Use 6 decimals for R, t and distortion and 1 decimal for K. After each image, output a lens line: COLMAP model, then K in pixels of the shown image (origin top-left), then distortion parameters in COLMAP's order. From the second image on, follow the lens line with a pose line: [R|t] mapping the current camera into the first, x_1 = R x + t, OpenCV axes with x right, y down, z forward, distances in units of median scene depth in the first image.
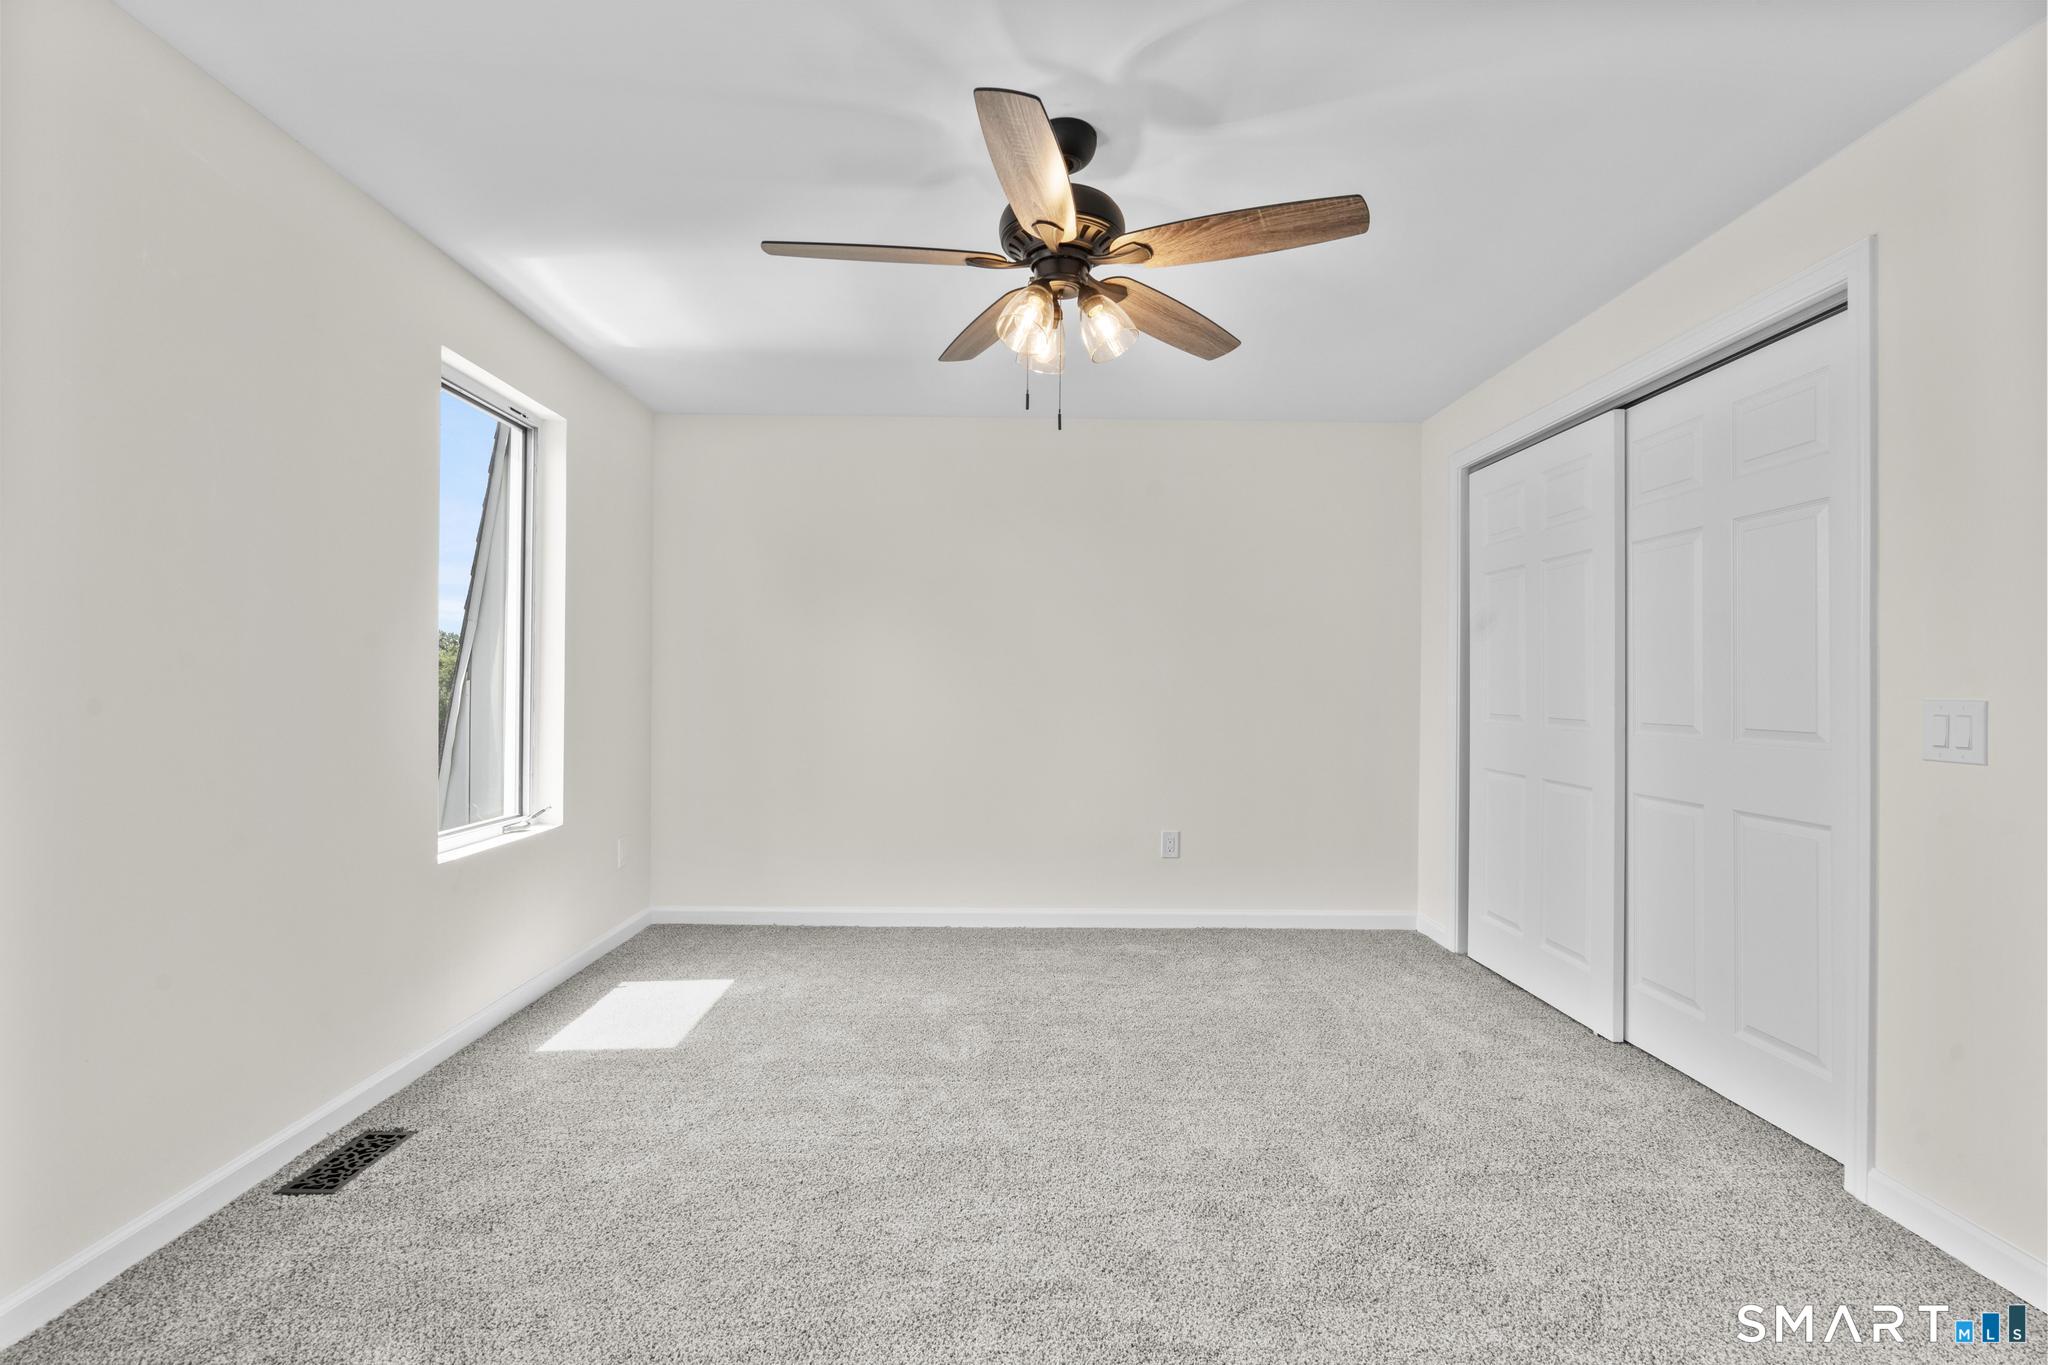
lens RADIAL K [[937.5, 0, 1024.4], [0, 937.5, 718.0], [0, 0, 1]] dist [-0.010078, 0.006950]
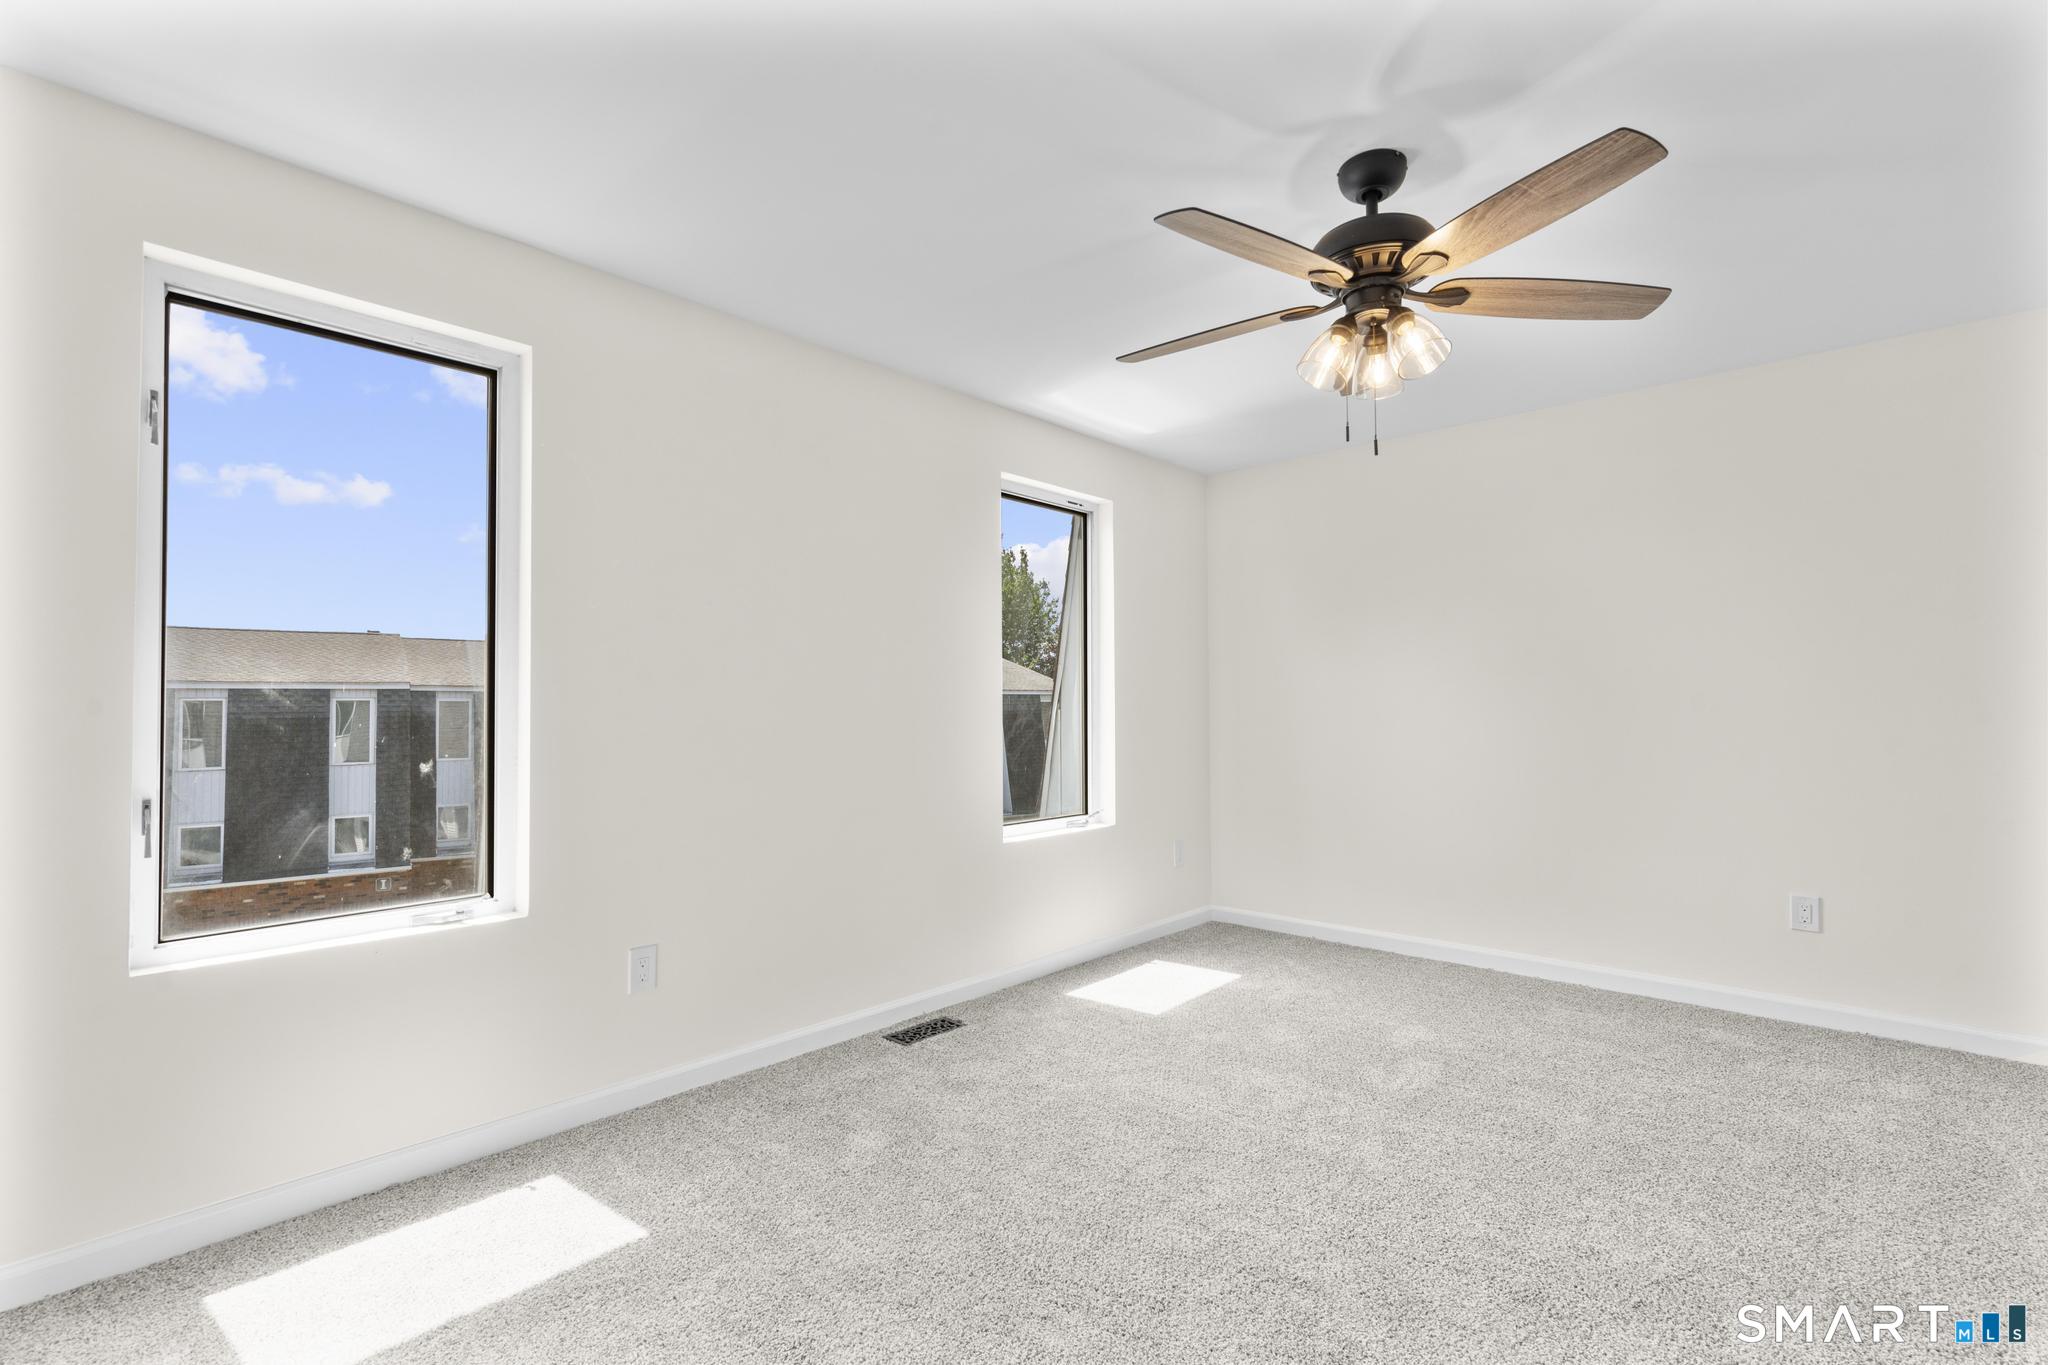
lens RADIAL K [[937.5, 0, 1024.4], [0, 937.5, 718.0], [0, 0, 1]] dist [-0.010078, 0.006950]
pose [[0.716050, -0.008265, -0.698000, 0.346724], [-0.013081, 0.999595, -0.025255, 0.005455], [0.697926, 0.027215, 0.715653, 0.015844]]
